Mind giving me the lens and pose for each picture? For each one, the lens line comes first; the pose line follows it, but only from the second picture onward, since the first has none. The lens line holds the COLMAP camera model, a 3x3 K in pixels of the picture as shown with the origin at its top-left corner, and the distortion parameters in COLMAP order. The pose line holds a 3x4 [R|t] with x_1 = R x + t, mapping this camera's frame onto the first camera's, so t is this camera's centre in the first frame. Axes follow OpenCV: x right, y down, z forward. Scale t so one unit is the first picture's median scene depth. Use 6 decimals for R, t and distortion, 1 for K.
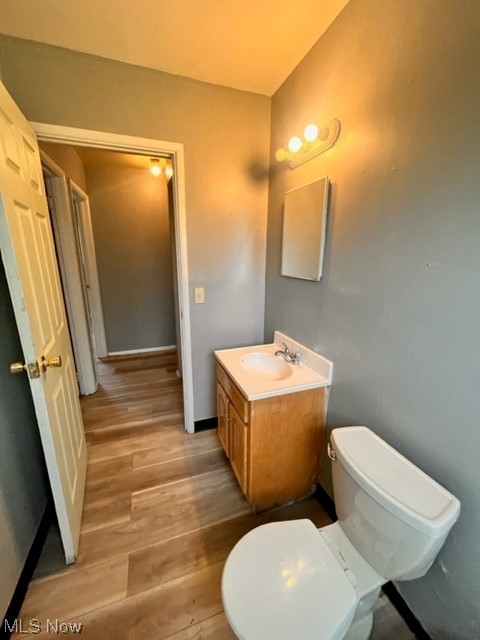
lens RADIAL K [[261.7, 0, 240.1], [0, 261.7, 320.4], [0, 0, 1]] dist [-0.001995, -0.000362]
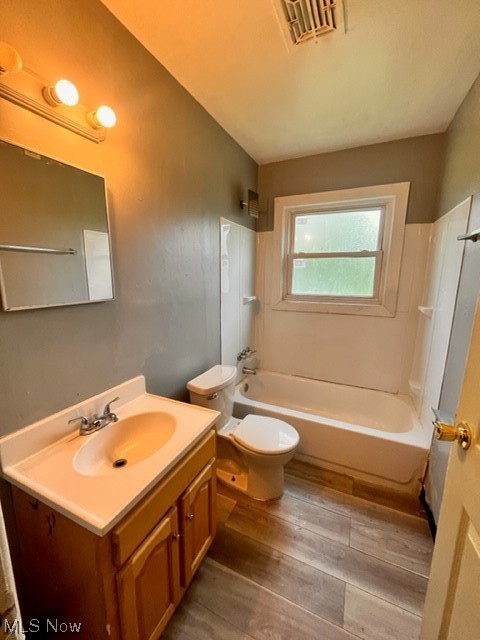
lens RADIAL K [[261.7, 0, 239.7], [0, 261.7, 320.4], [0, 0, 1]] dist [-0.001995, -0.000362]
pose [[-0.714167, -0.134758, 0.686882, -0.611349], [0.152154, 0.927944, 0.340250, -0.335120], [-0.683239, 0.347507, -0.642202, 1.385786]]
